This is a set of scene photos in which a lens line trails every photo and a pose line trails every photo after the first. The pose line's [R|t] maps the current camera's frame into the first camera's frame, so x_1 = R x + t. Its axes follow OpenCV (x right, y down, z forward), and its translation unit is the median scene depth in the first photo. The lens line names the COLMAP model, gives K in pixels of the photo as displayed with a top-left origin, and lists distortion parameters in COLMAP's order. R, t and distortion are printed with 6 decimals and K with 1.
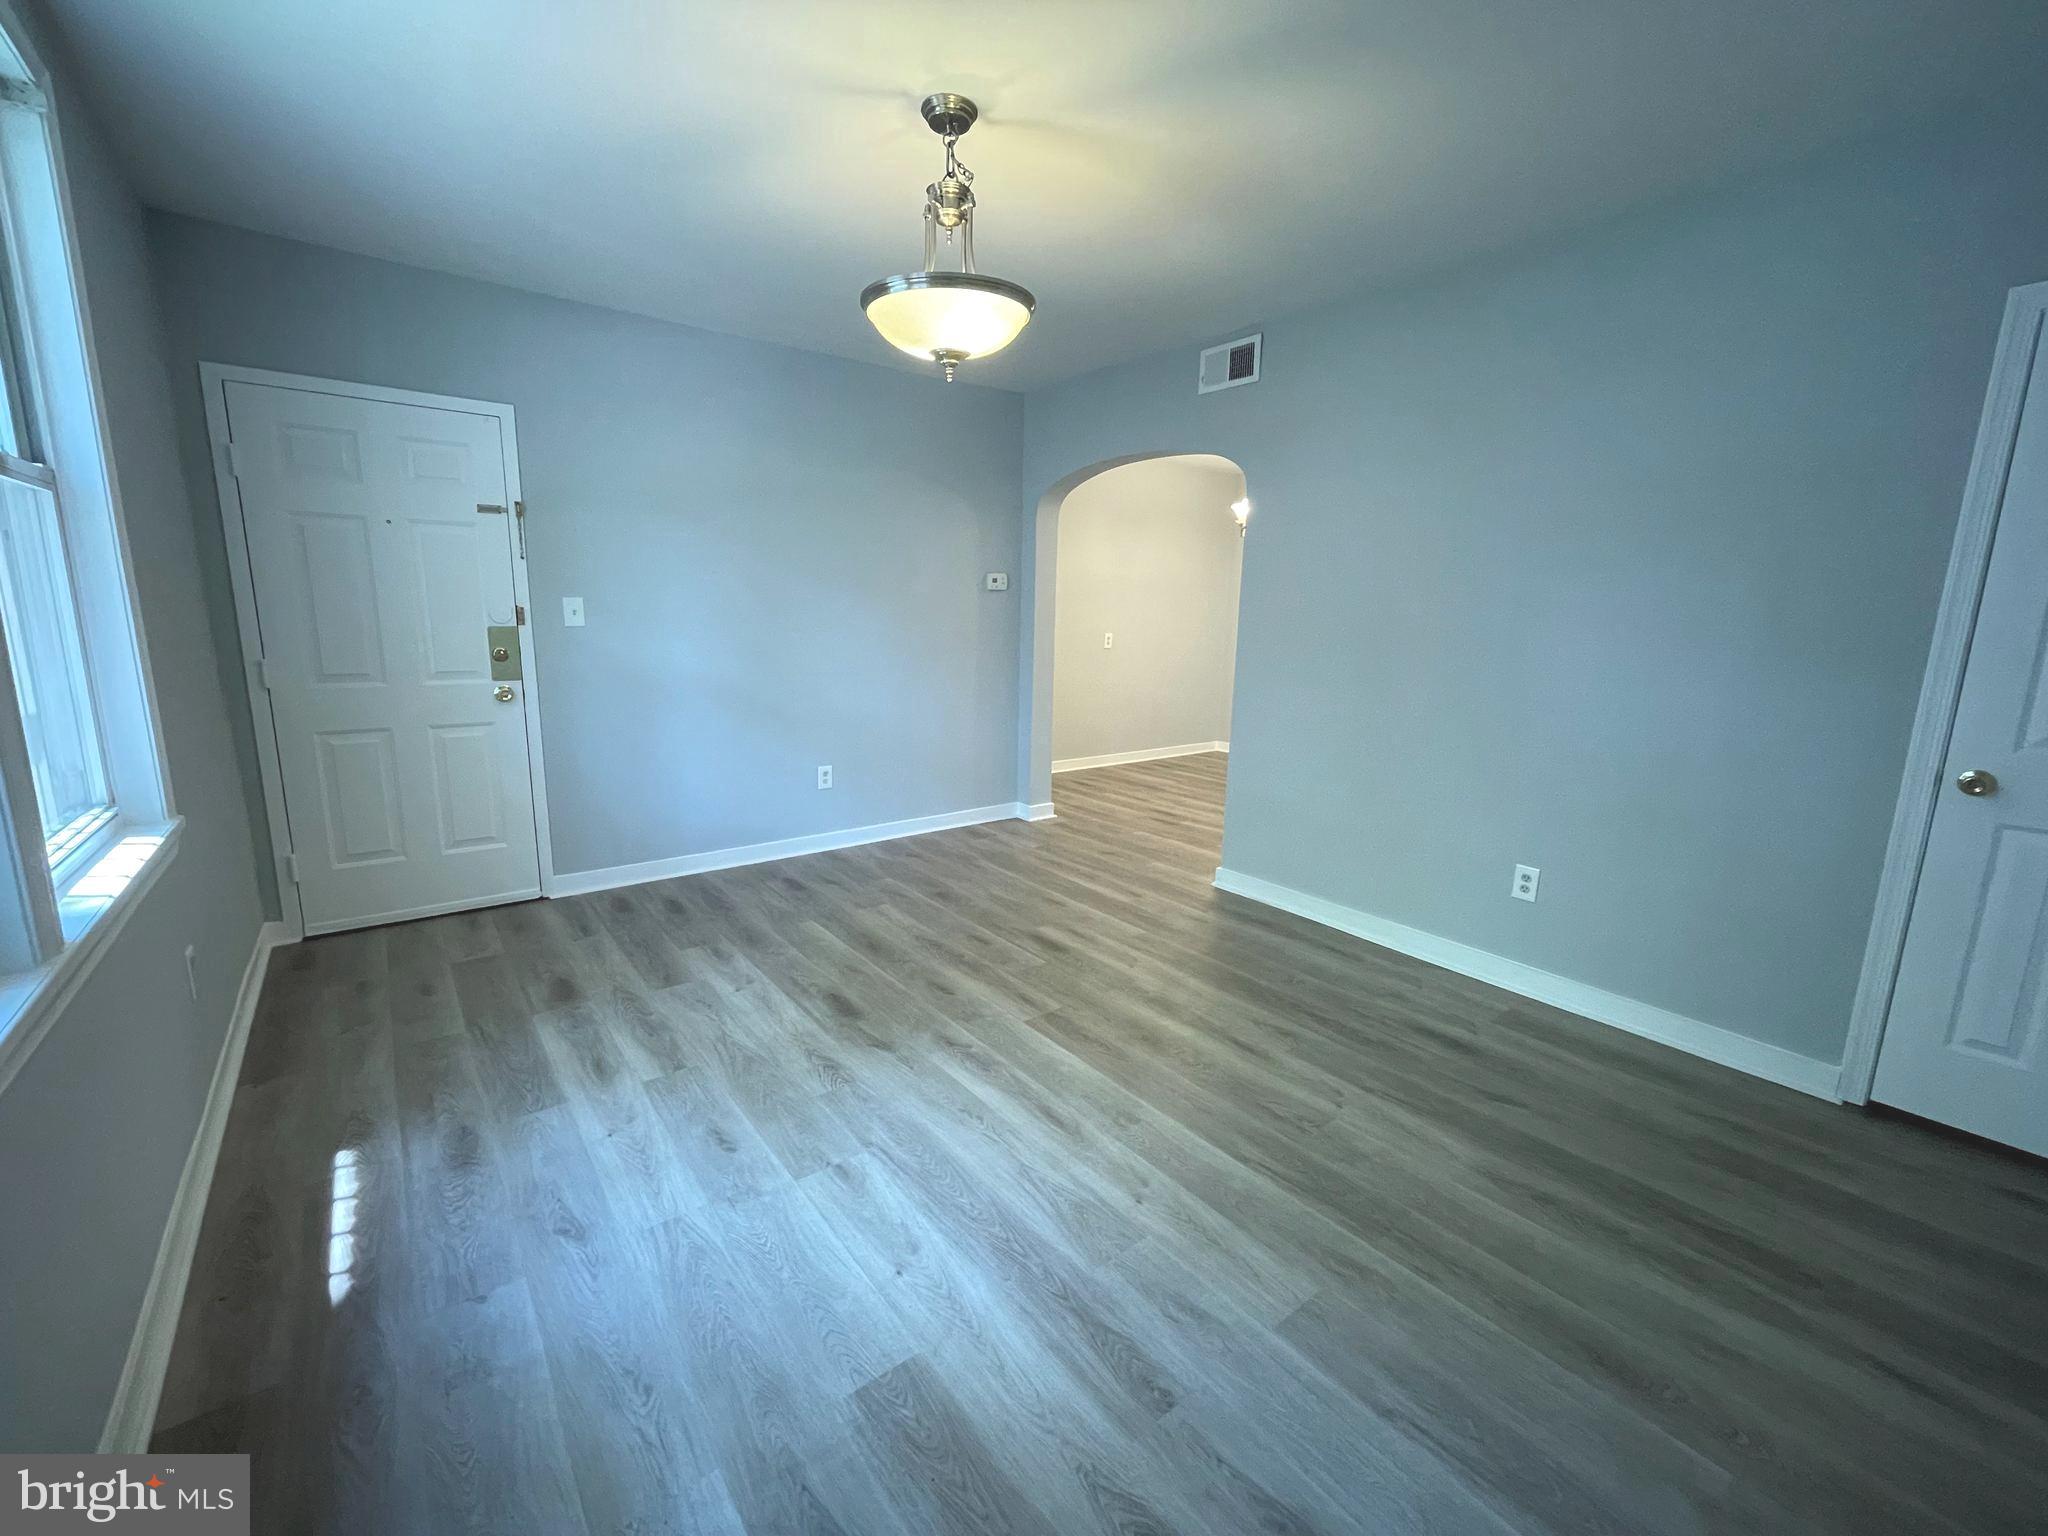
lens RADIAL K [[830.3, 0, 1016.3], [0, 830.3, 759.7], [0, 0, 1]] dist [0.000483, 0.000276]
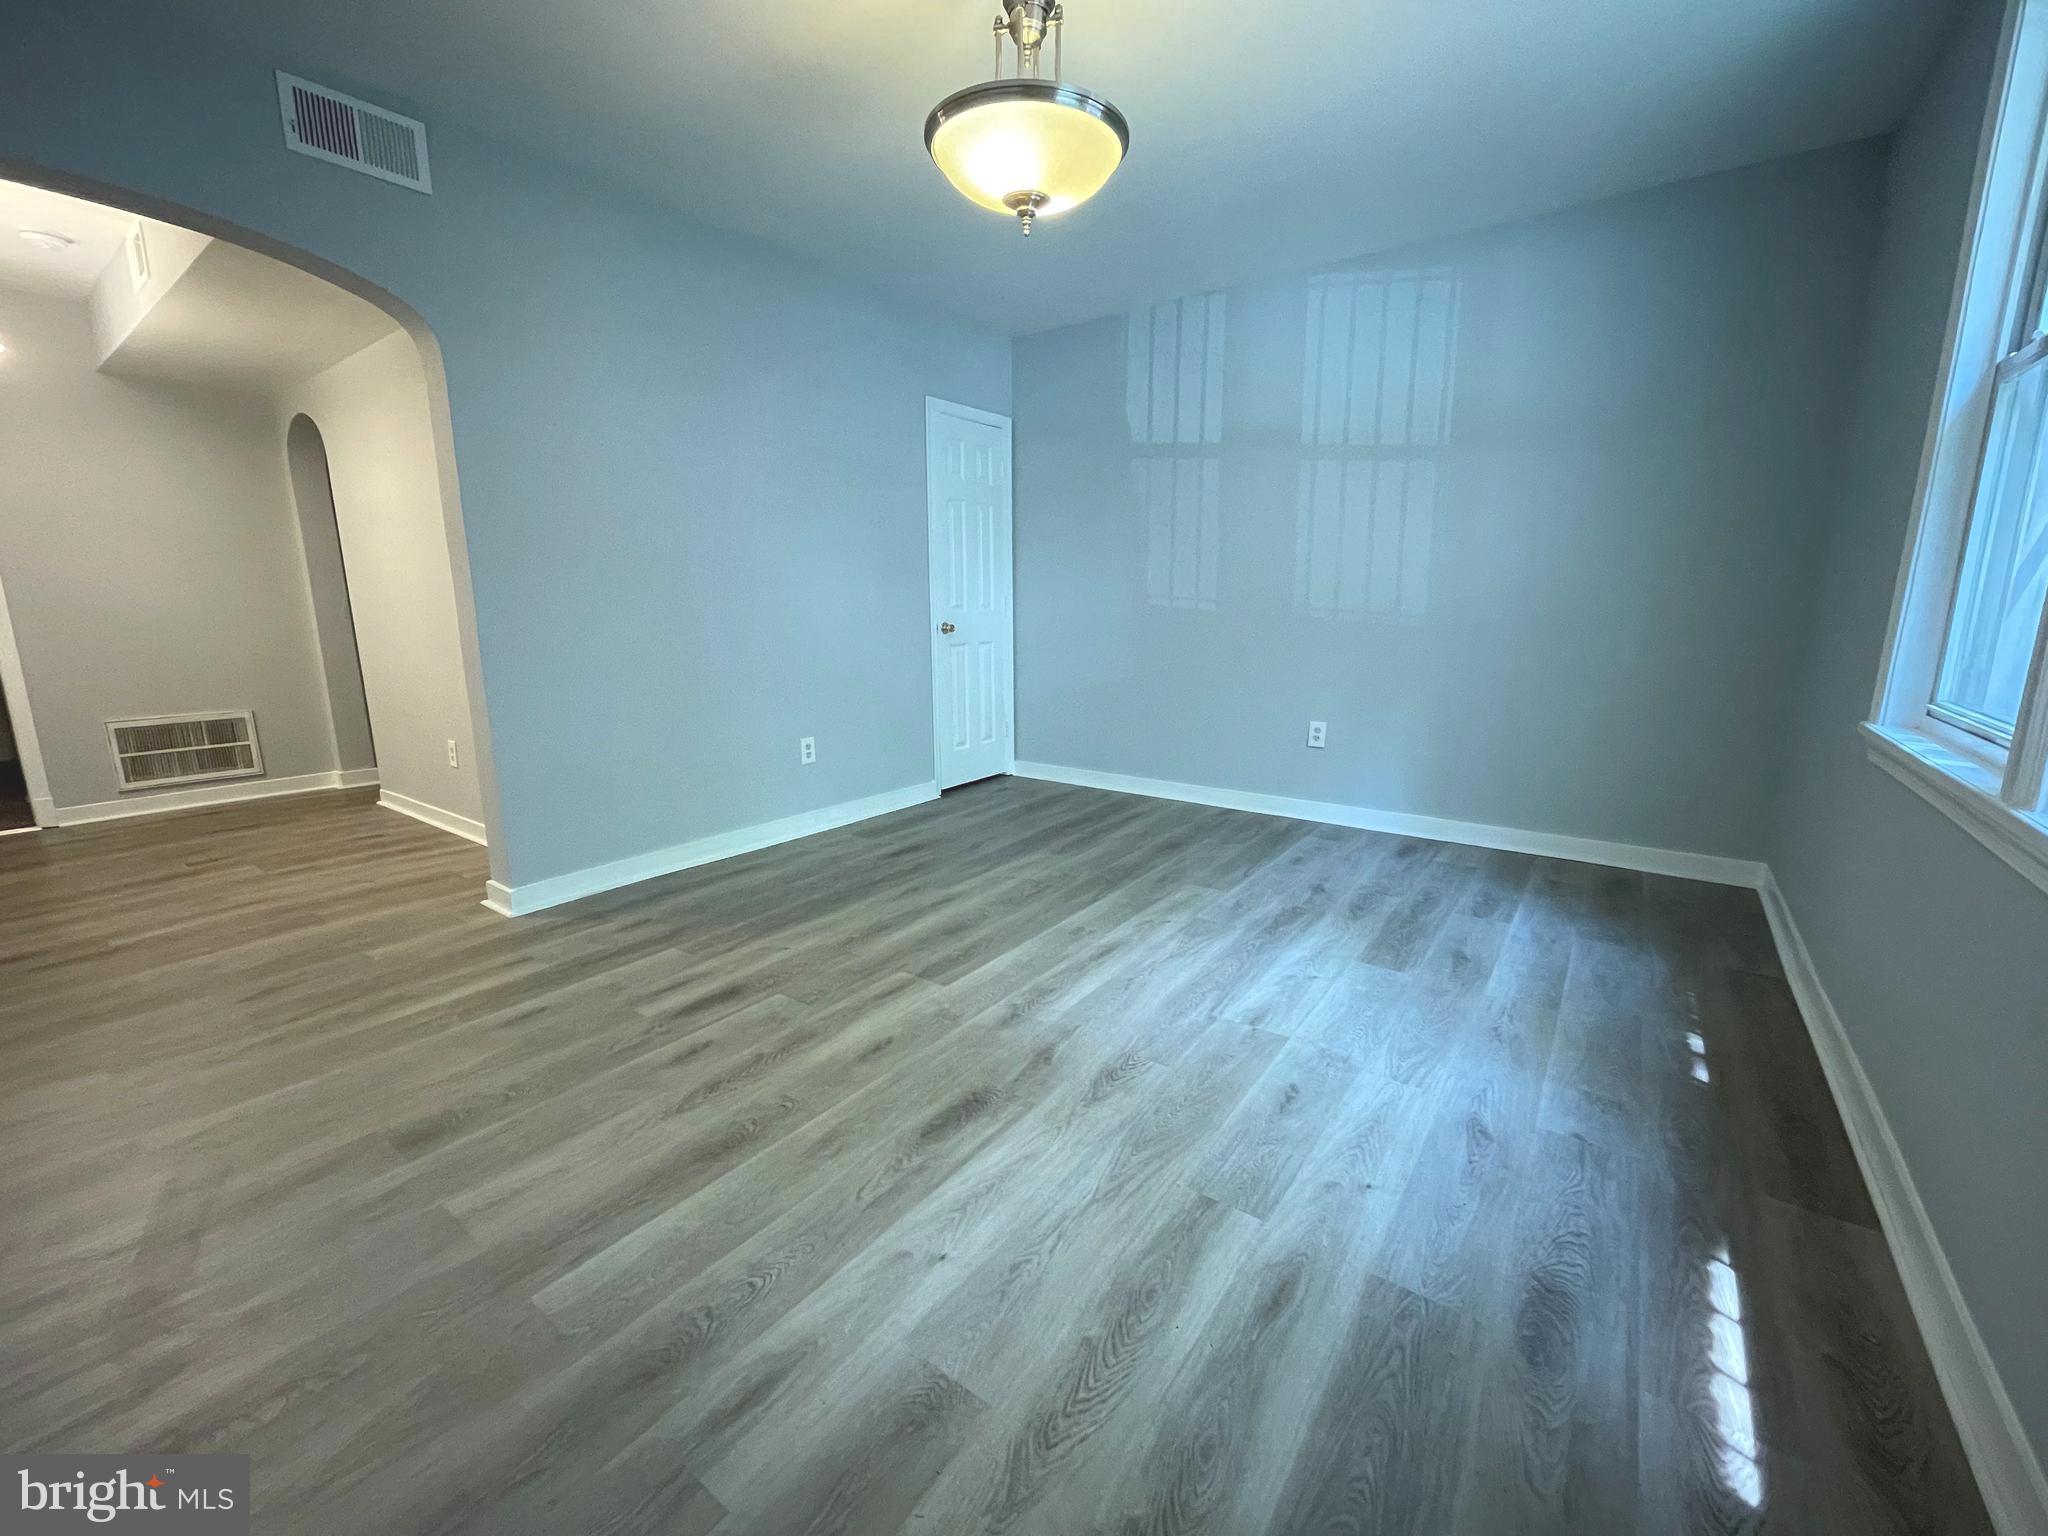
lens RADIAL K [[830.3, 0, 1015.4], [0, 830.3, 767.9], [0, 0, 1]] dist [0.000483, 0.000276]
pose [[-0.265008, -0.212529, 0.940533, -0.952923], [0.175943, 0.948374, 0.263875, -0.153380], [-0.948058, 0.235410, -0.213934, 1.267545]]
